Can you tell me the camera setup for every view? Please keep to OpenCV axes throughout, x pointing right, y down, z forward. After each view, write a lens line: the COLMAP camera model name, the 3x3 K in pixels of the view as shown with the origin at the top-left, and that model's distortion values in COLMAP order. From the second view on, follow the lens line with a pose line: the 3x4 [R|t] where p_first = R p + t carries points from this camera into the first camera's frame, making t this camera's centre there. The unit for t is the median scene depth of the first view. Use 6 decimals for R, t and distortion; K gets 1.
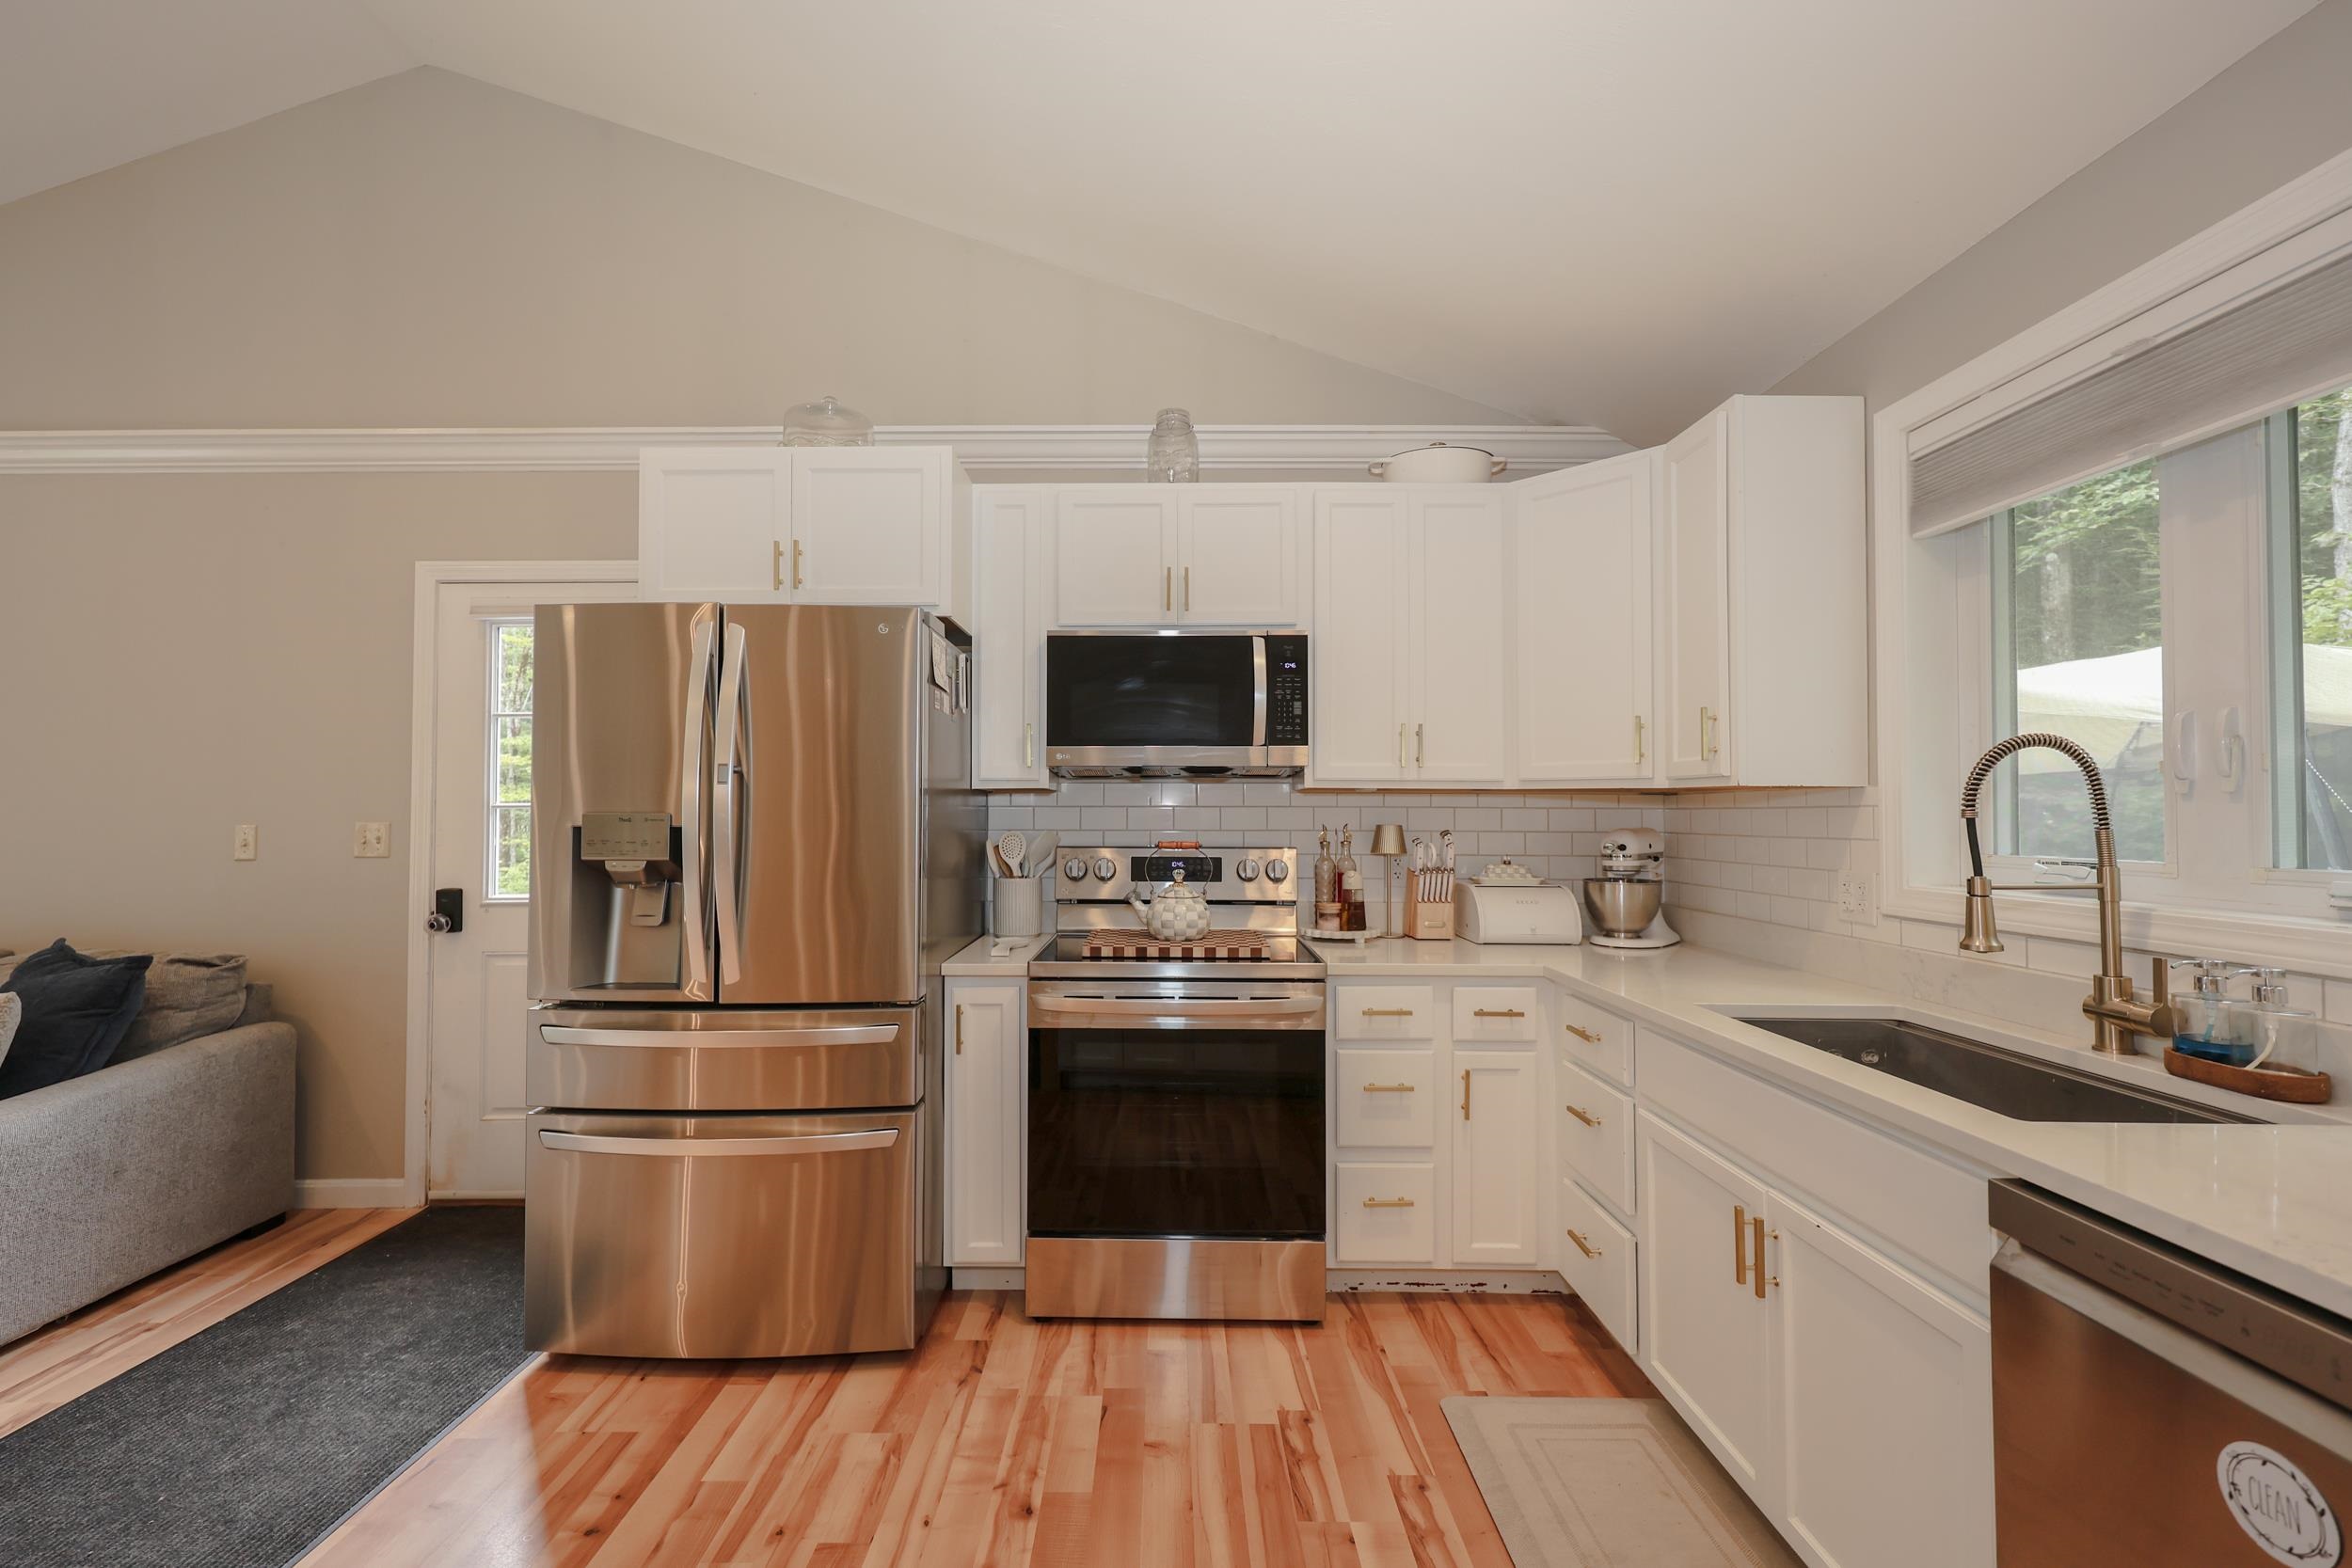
lens RADIAL K [[943.2, 0, 1170.9], [0, 943.2, 790.8], [0, 0, 1]] dist [0.001247, -0.000663]
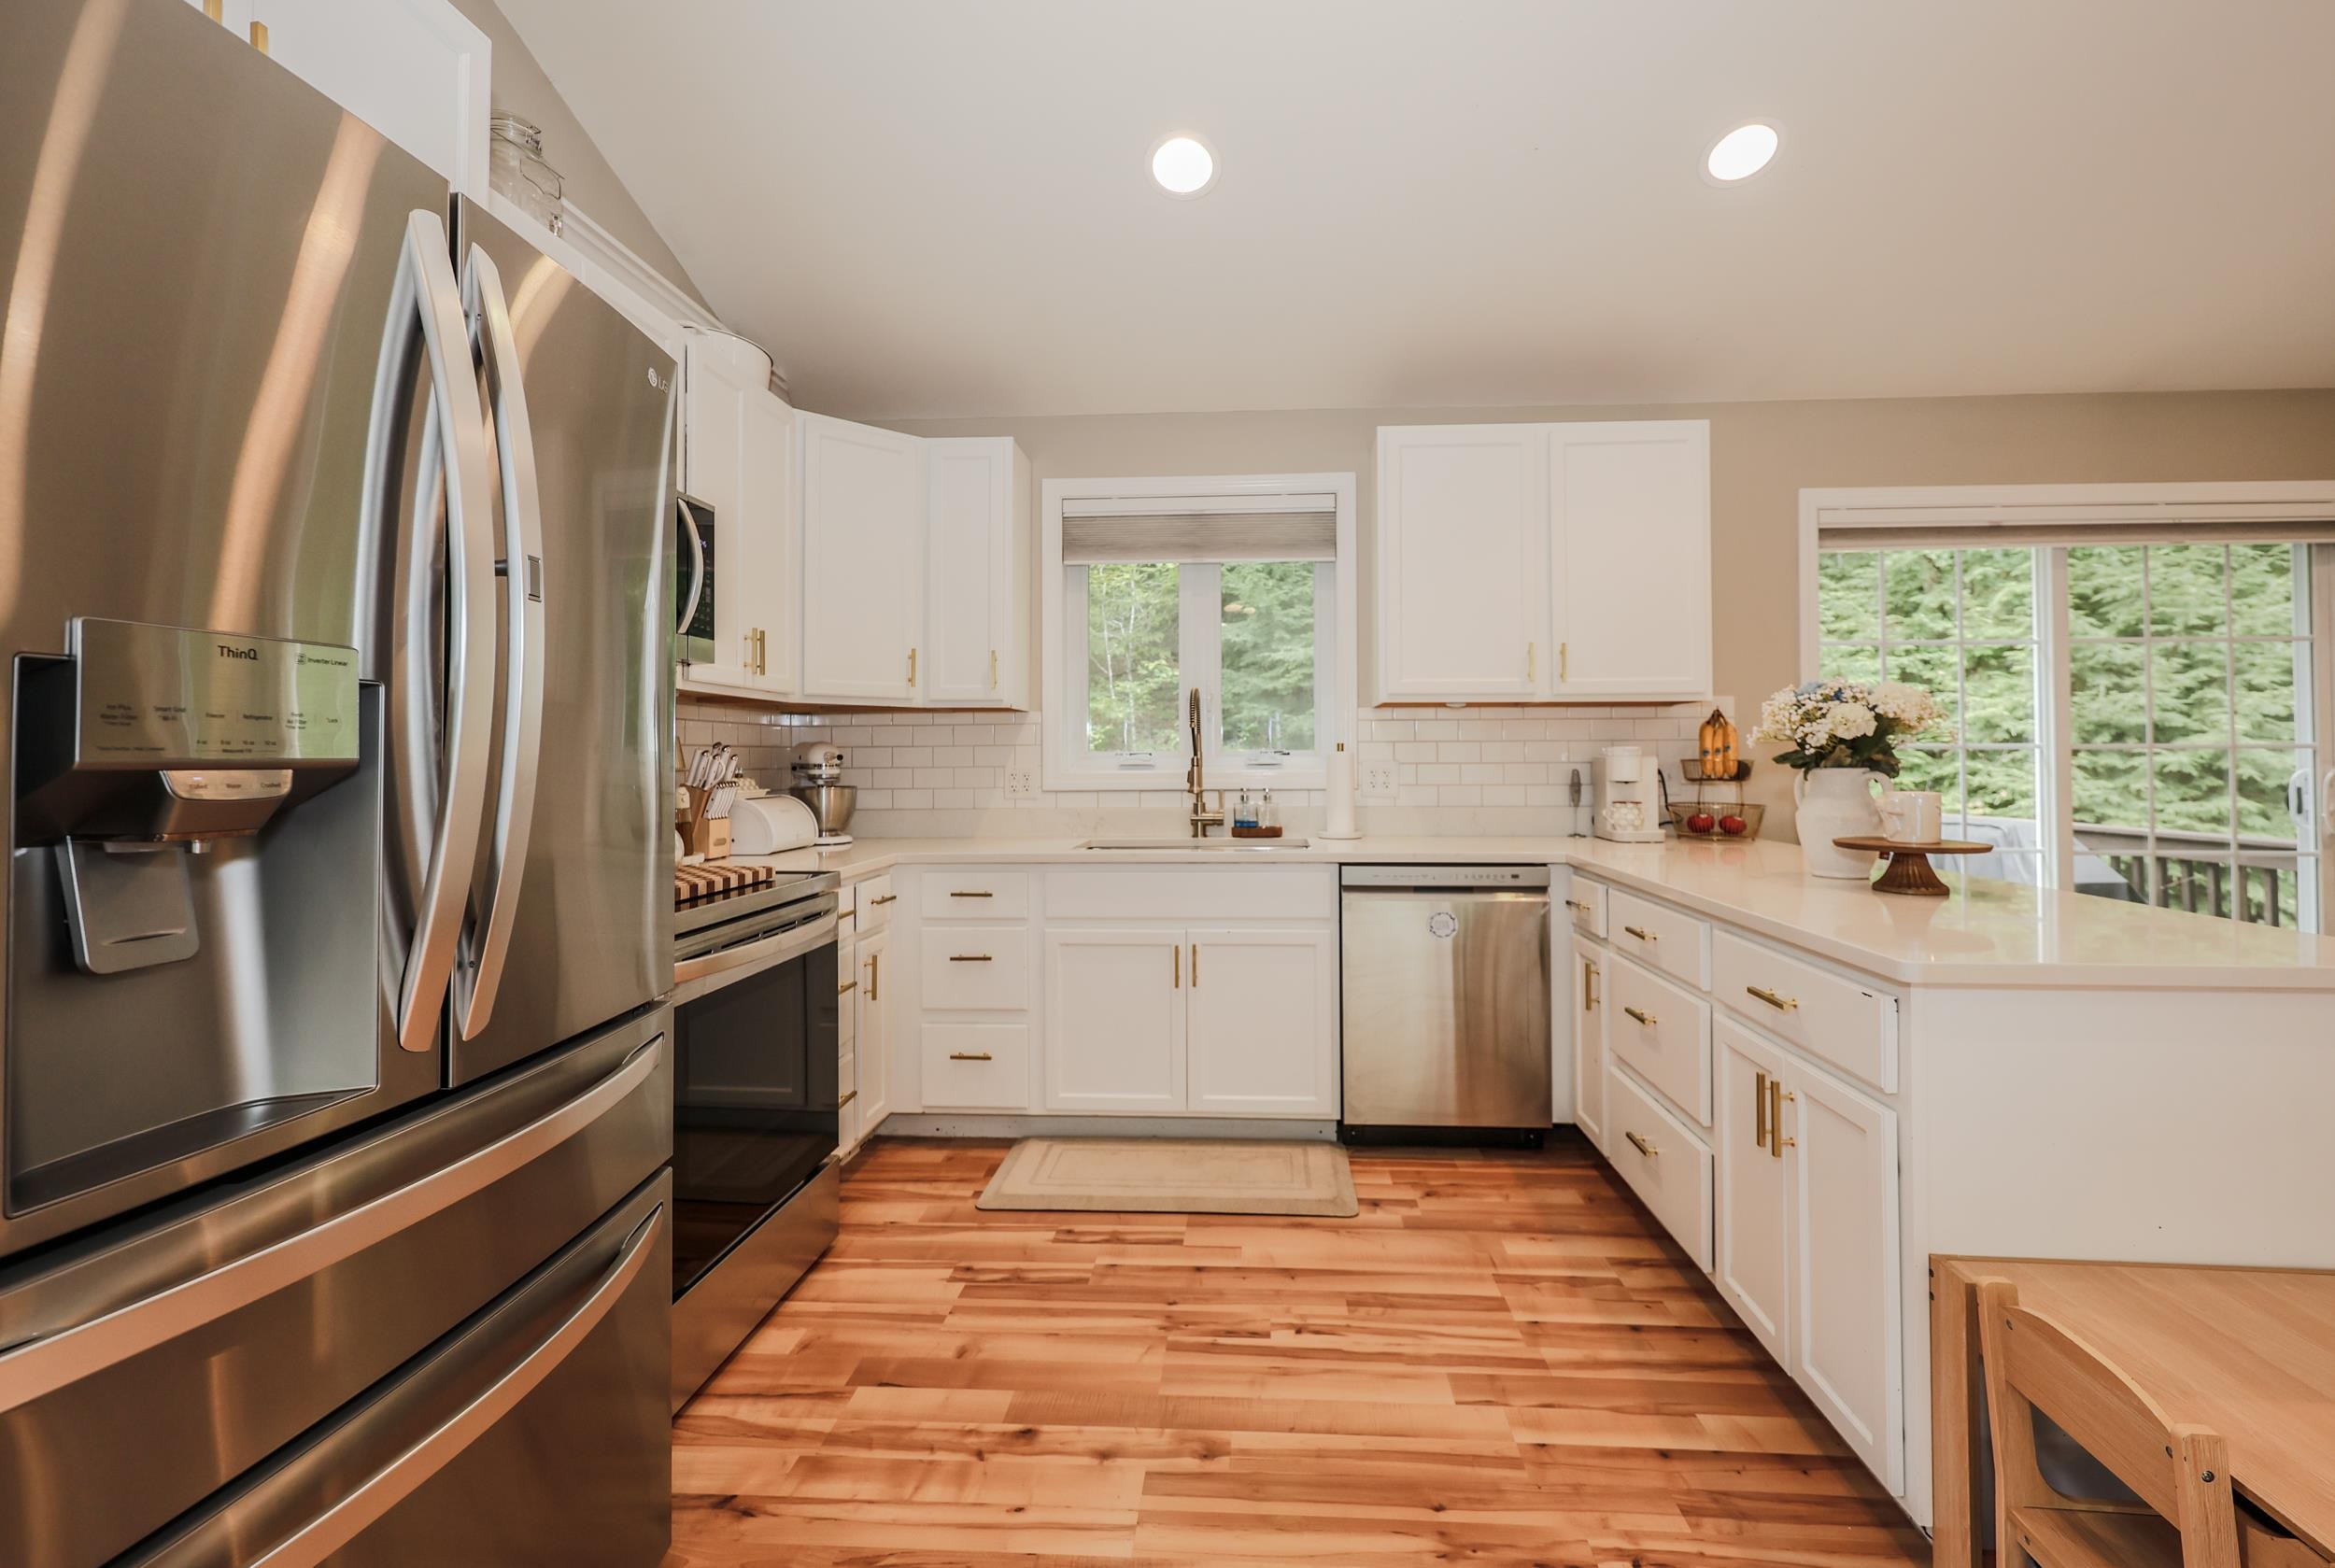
lens RADIAL K [[1003.1, 0, 1197.7], [0, 1003.1, 742.1], [0, 0, 1]] dist [-0.001273, 0.000207]
pose [[0.060133, 0.012422, 0.998113, -0.927838], [-0.019482, 0.999747, -0.011269, 0.059939], [-0.998000, -0.018768, 0.060360, 0.623863]]
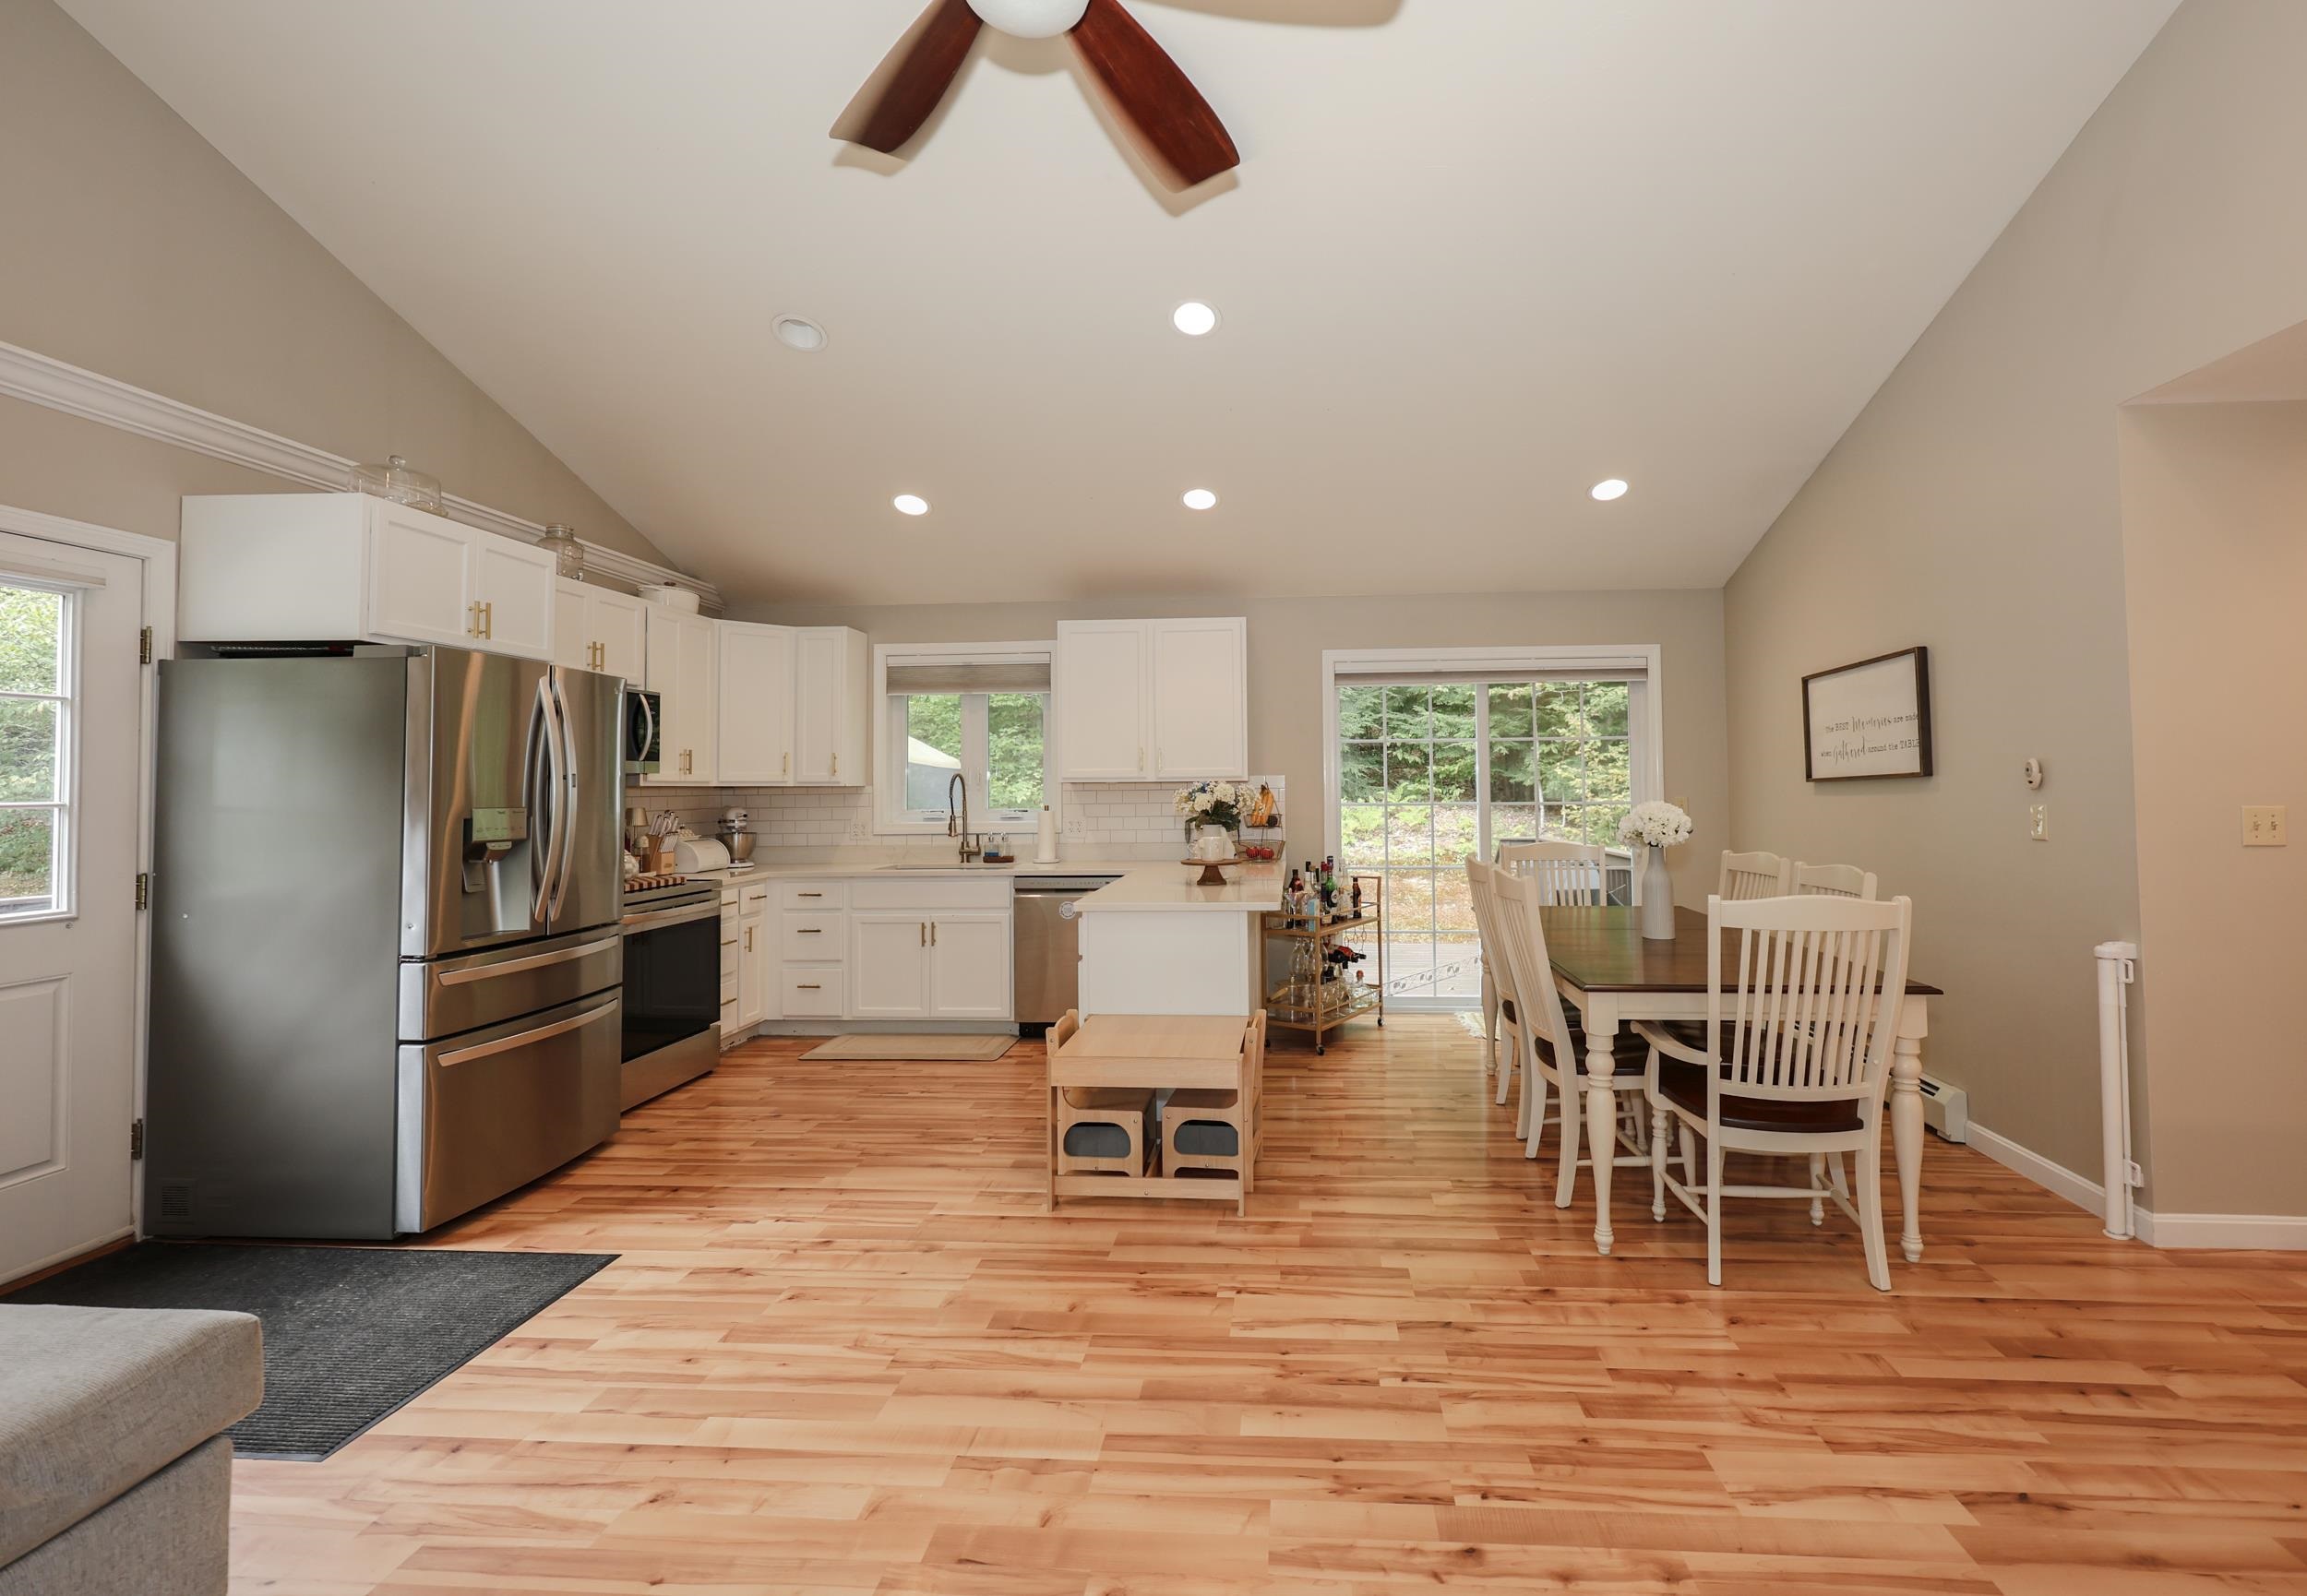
lens RADIAL K [[1029.4, 0, 1218.7], [0, 1029.4, 743.1], [0, 0, 1]] dist [0.002680, 0.000123]
pose [[0.069956, 0.041218, 0.996698, -2.027137], [-0.012202, 0.999107, -0.040461, -0.021199], [-0.997475, -0.009331, 0.070397, -0.160565]]
